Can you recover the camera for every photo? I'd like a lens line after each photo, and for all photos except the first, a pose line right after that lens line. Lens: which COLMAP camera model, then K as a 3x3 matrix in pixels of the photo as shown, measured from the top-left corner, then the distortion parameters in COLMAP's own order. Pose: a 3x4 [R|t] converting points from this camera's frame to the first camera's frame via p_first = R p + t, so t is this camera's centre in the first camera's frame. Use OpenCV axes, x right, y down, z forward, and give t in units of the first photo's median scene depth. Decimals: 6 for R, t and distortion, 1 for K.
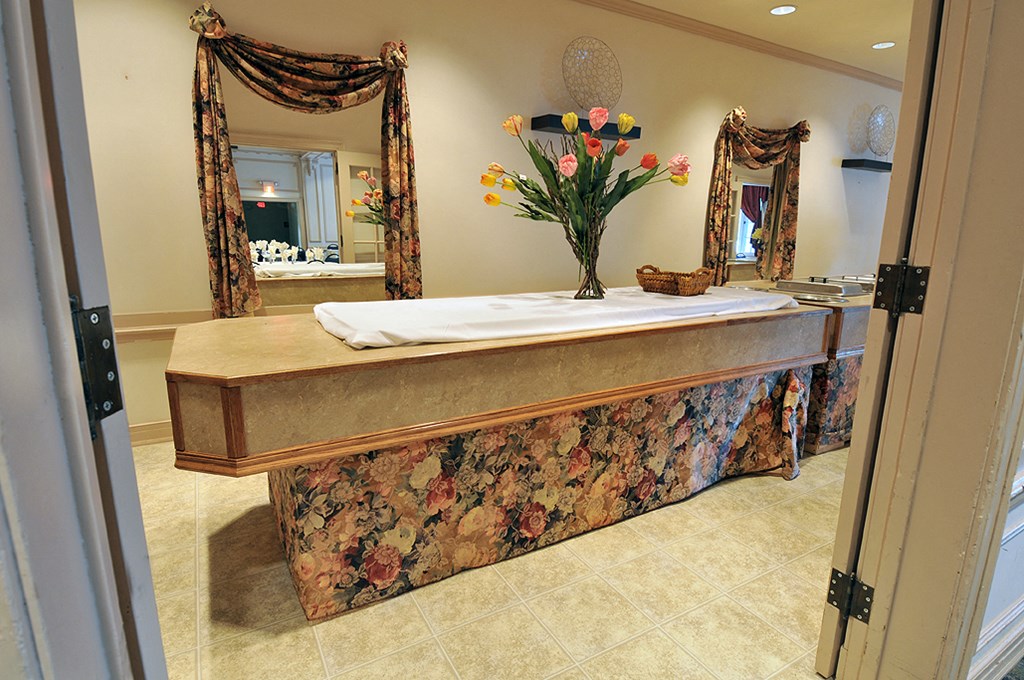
lens RADIAL K [[529.1, 0, 516.9], [0, 529.1, 344.6], [0, 0, 1]] dist [0.044853, -0.049040]
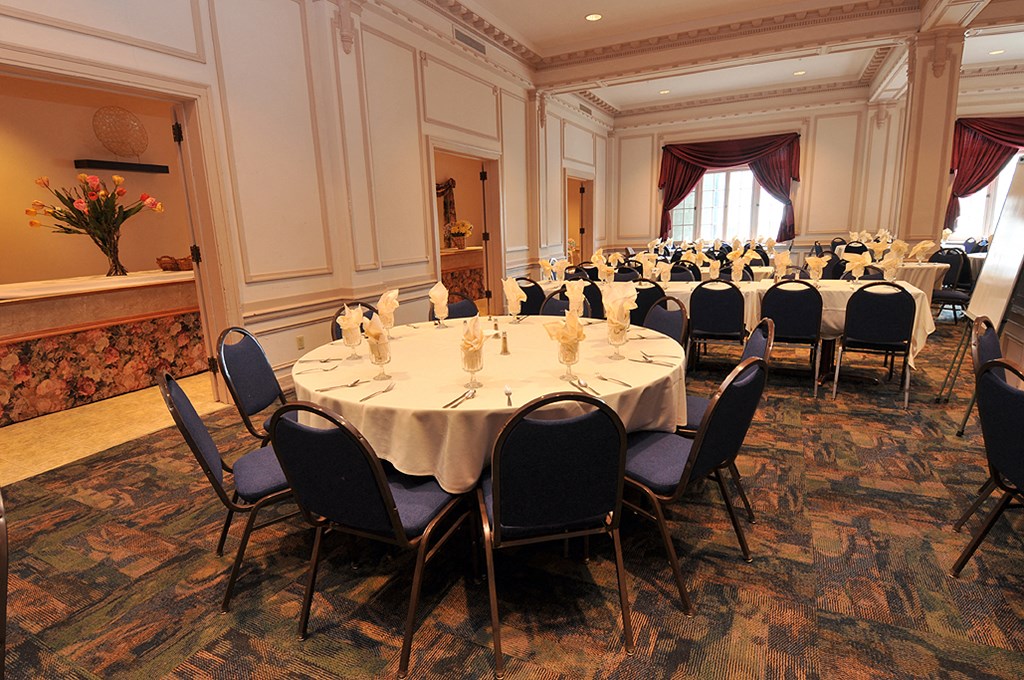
lens RADIAL K [[529.1, 0, 516.9], [0, 529.1, 344.6], [0, 0, 1]] dist [0.044853, -0.049040]
pose [[0.824773, -0.154699, 0.543891, 0.289638], [0.153524, 0.986982, 0.047918, 0.321224], [-0.544224, 0.043979, 0.837787, -1.502796]]
